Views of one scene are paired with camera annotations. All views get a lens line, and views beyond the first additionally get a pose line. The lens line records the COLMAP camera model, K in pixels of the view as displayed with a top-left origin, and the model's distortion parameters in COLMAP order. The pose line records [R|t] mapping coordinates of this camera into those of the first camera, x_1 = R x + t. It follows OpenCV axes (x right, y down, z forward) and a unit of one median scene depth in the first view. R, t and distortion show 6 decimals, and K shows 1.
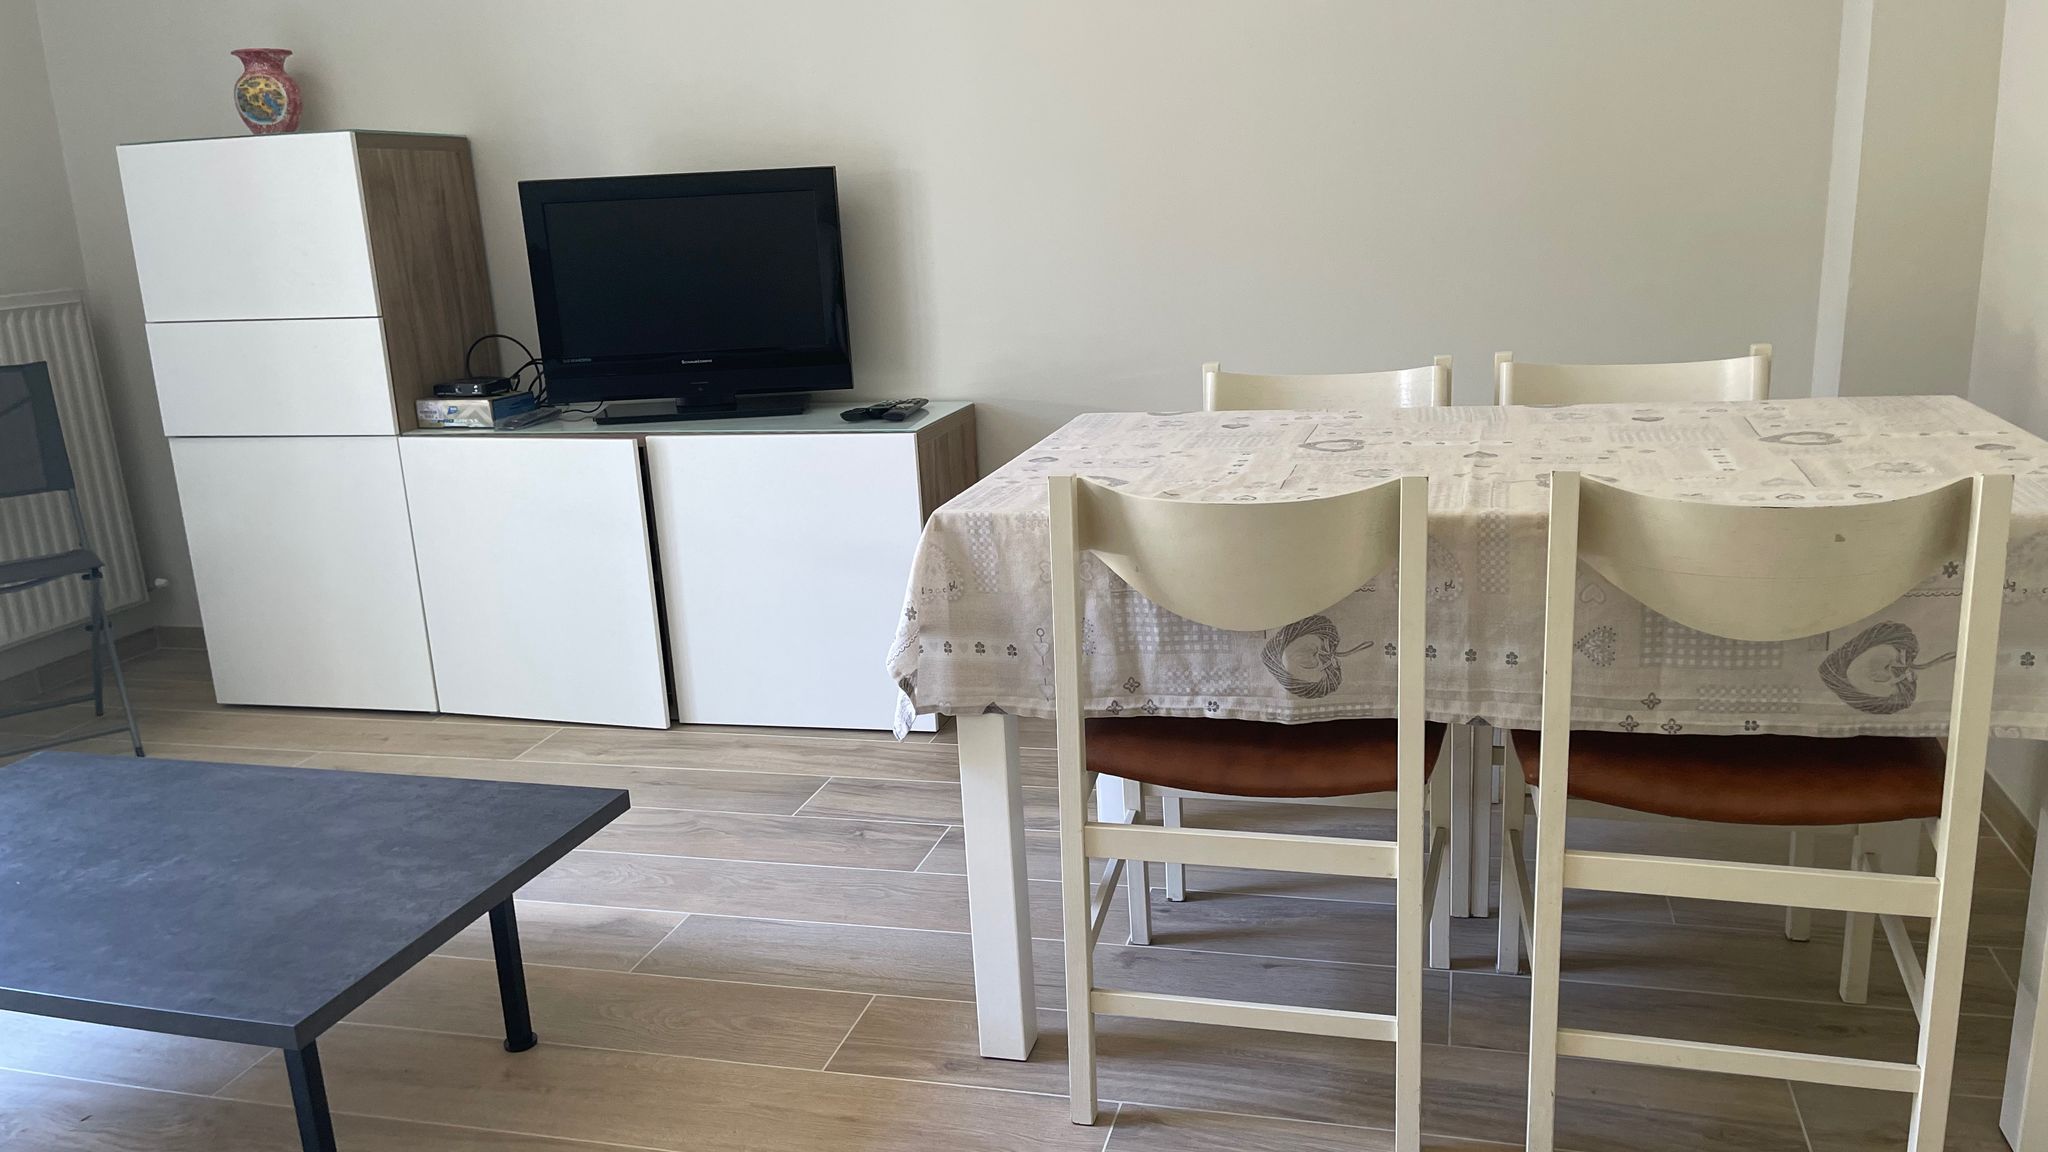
lens RADIAL K [[1542.6, 0, 1053.8], [0, 1542.6, 582.8], [0, 0, 1]] dist [0.069079, -0.100628]
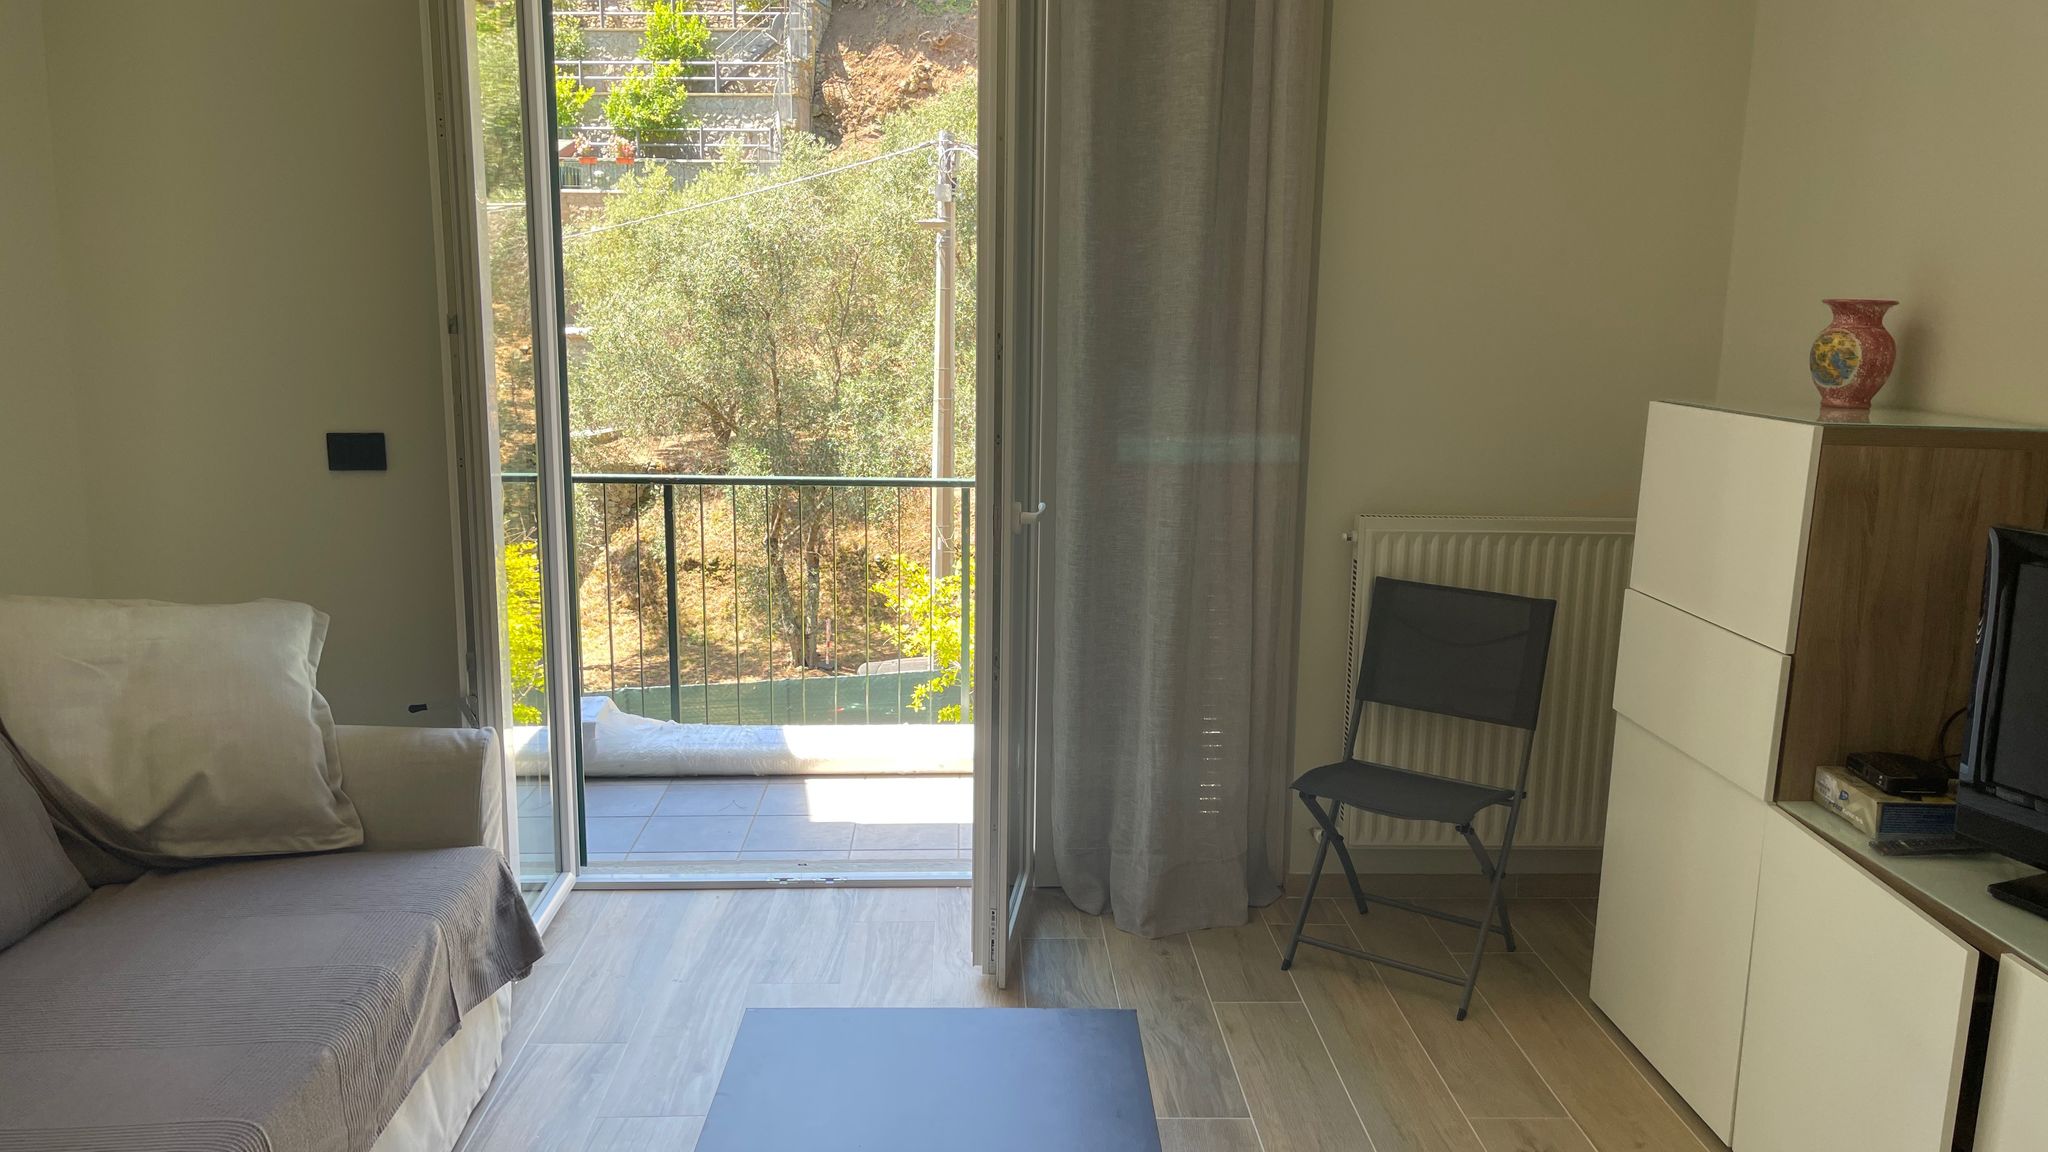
lens RADIAL K [[1542.6, 0, 1053.8], [0, 1542.6, 582.8], [0, 0, 1]] dist [0.069079, -0.100628]
pose [[0.305375, 0.223696, -0.925584, 0.153562], [-0.285334, 0.948847, 0.135179, -0.192478], [0.908477, 0.222820, 0.353582, 0.365583]]
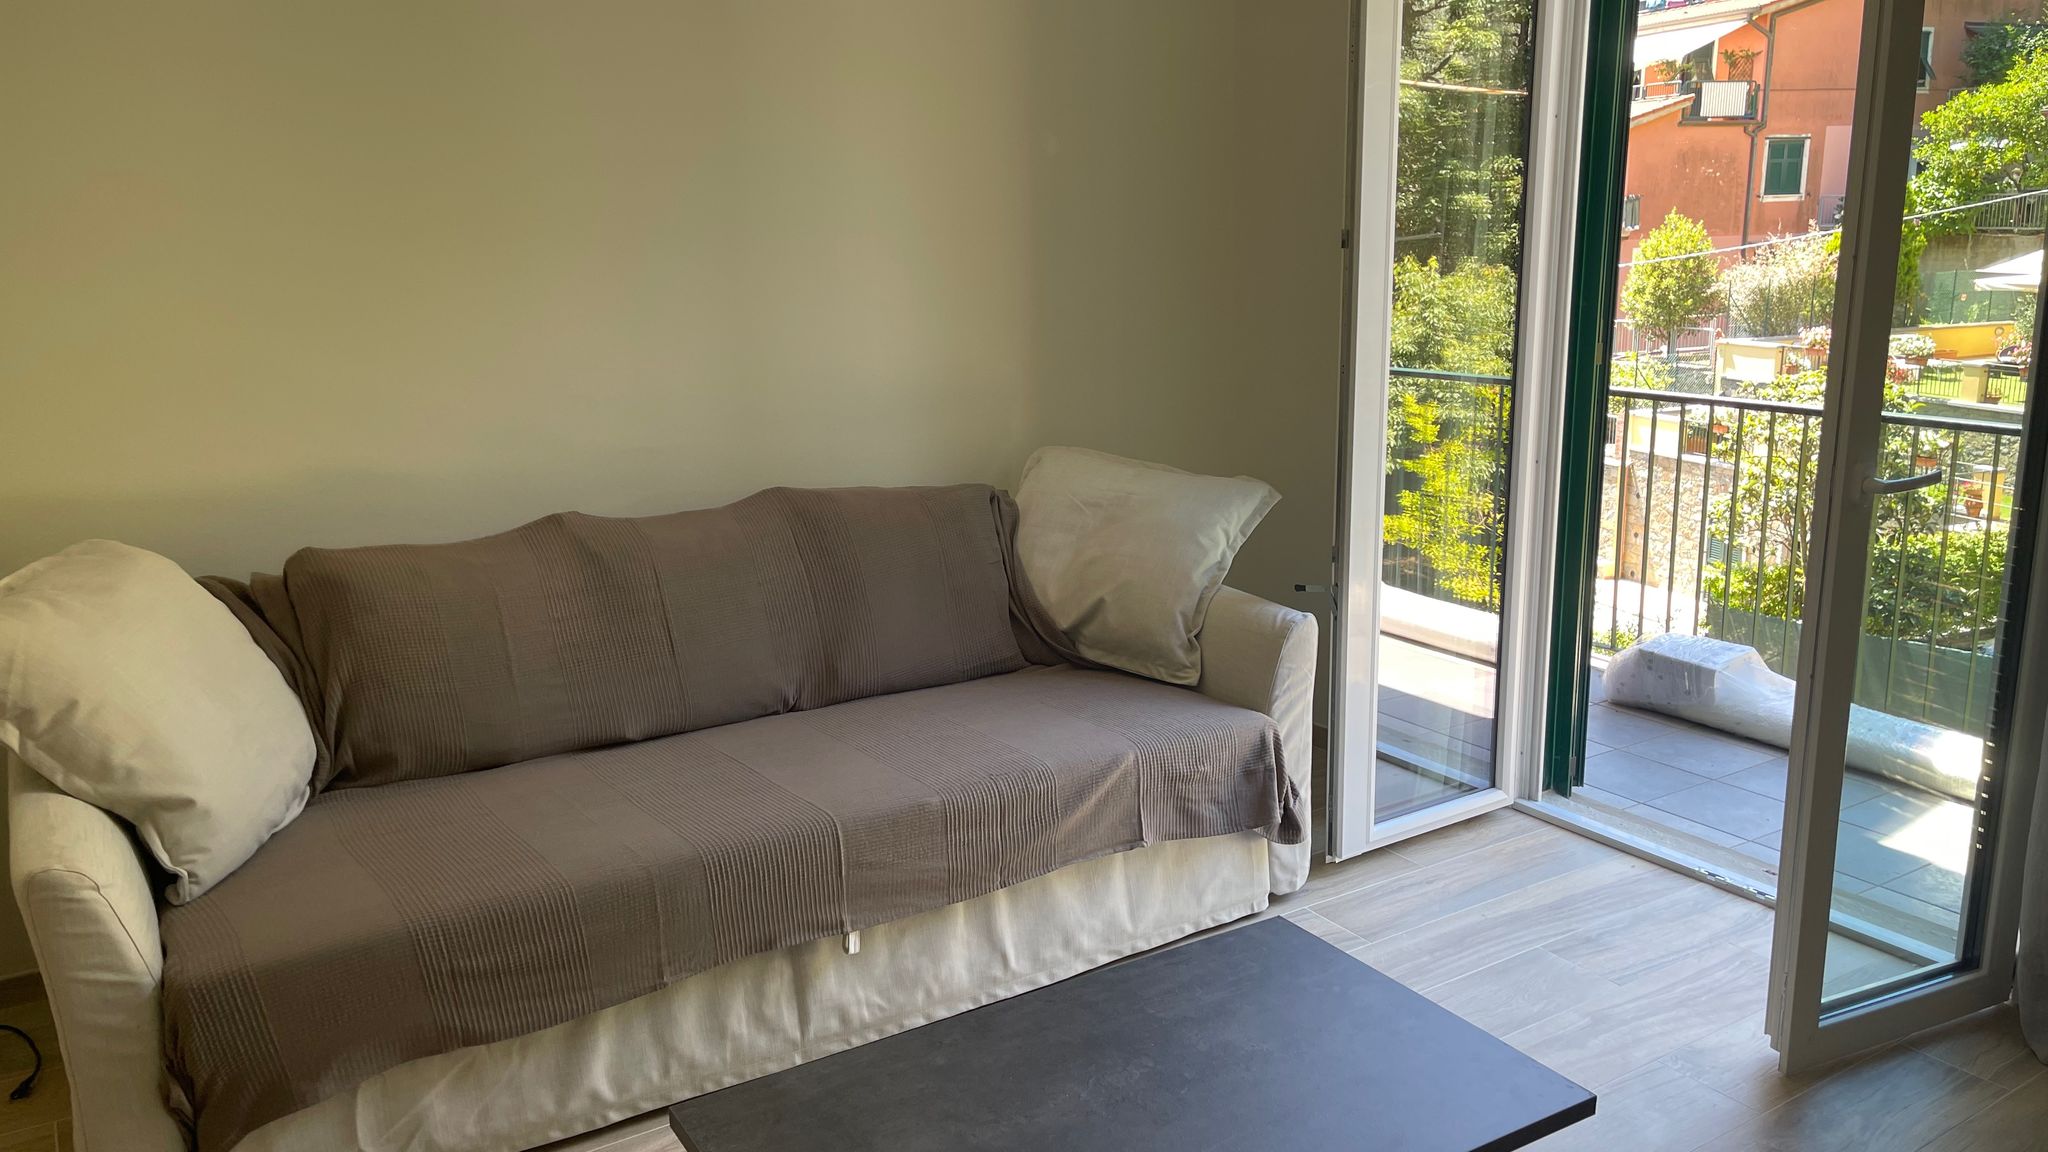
lens RADIAL K [[1542.6, 0, 1053.8], [0, 1542.6, 582.8], [0, 0, 1]] dist [0.069079, -0.100628]
pose [[-0.677744, 0.225867, -0.699748, 0.036193], [-0.148560, 0.889964, 0.431154, -0.304208], [0.720134, 0.396167, -0.569613, 0.805388]]
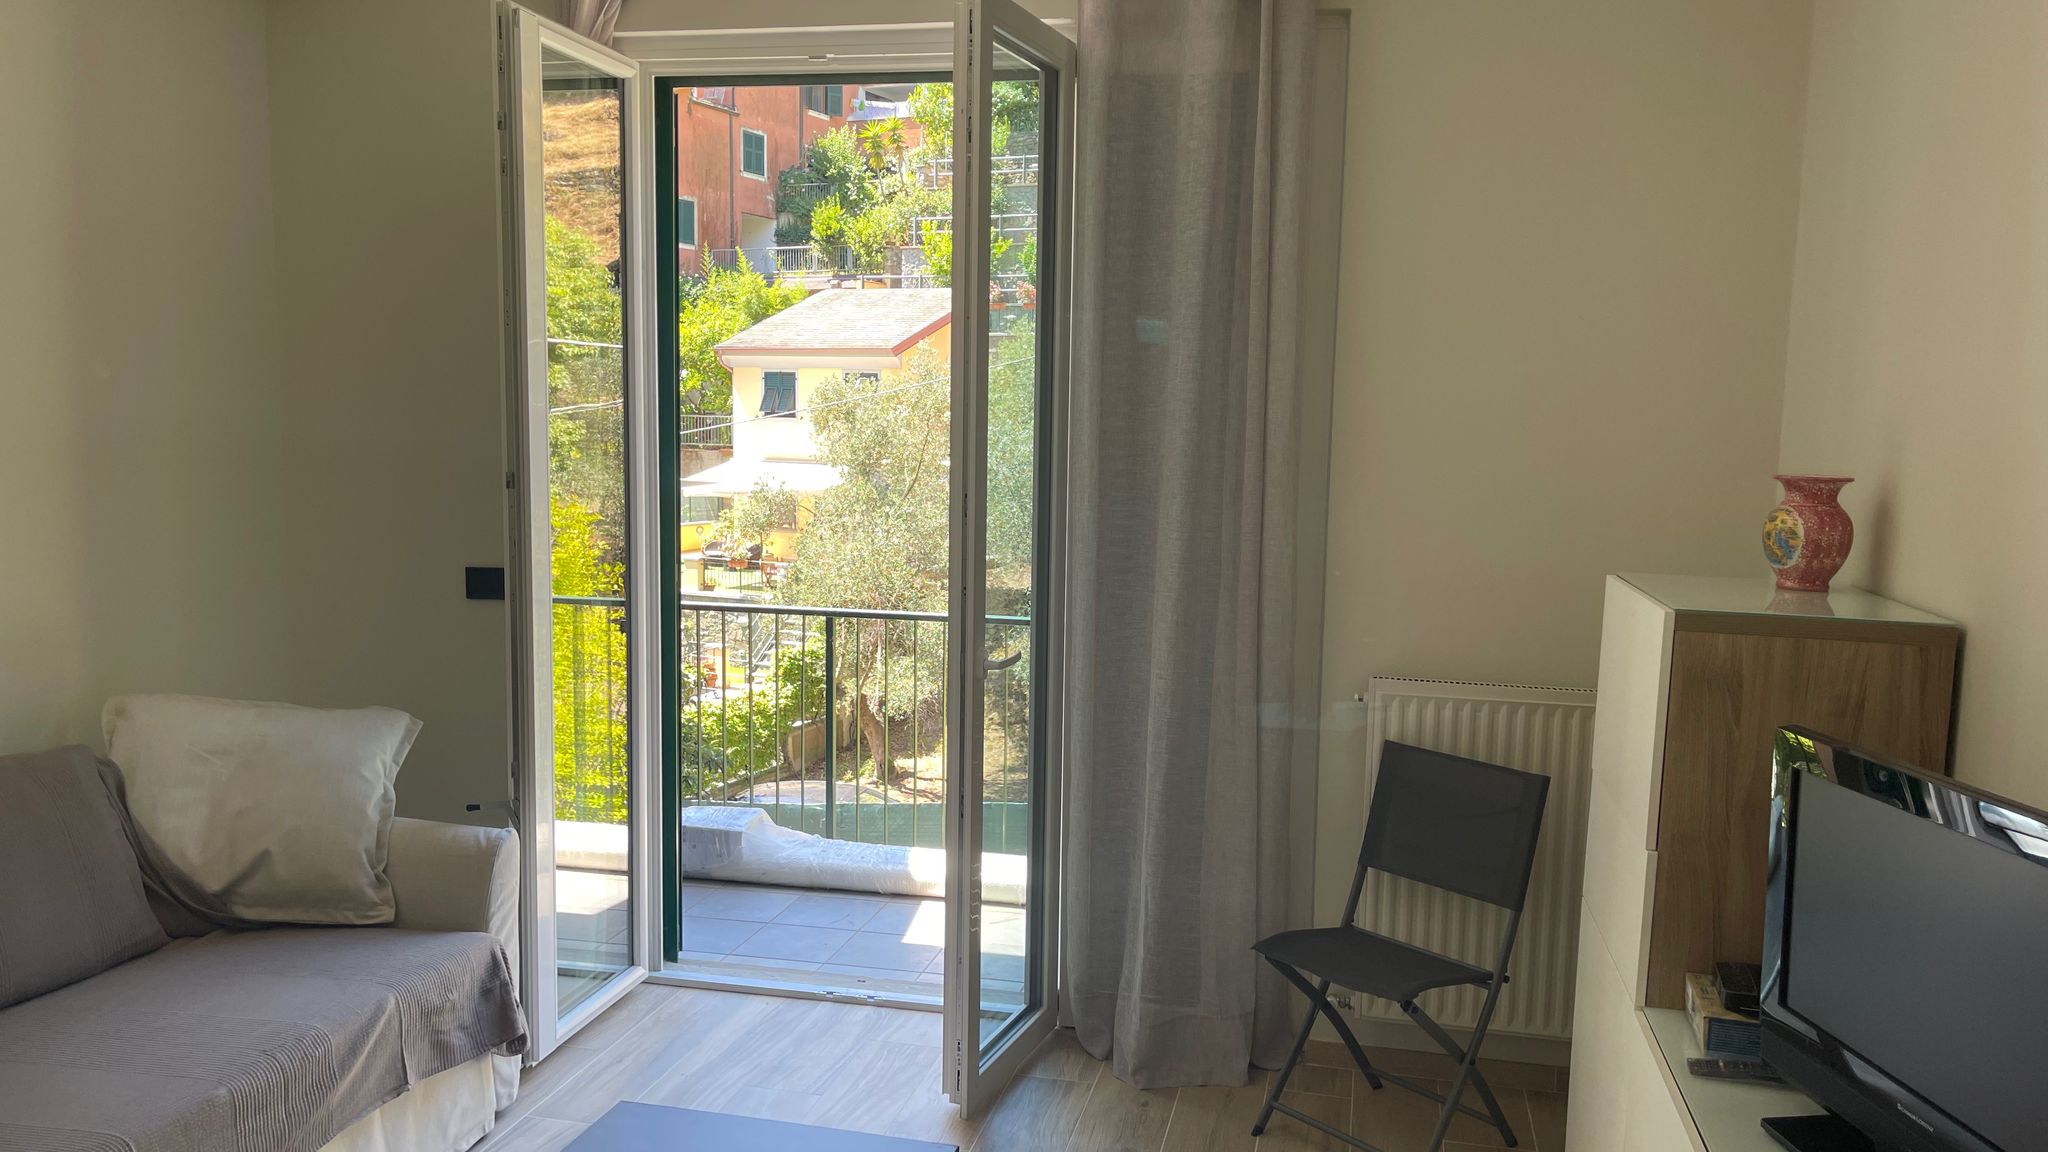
lens RADIAL K [[1542.6, 0, 1053.8], [0, 1542.6, 582.8], [0, 0, 1]] dist [0.069079, -0.100628]
pose [[0.042988, 0.151647, -0.987500, 0.243982], [-0.289877, 0.947787, 0.132929, -0.287762], [0.956098, 0.280539, 0.084703, 0.599408]]
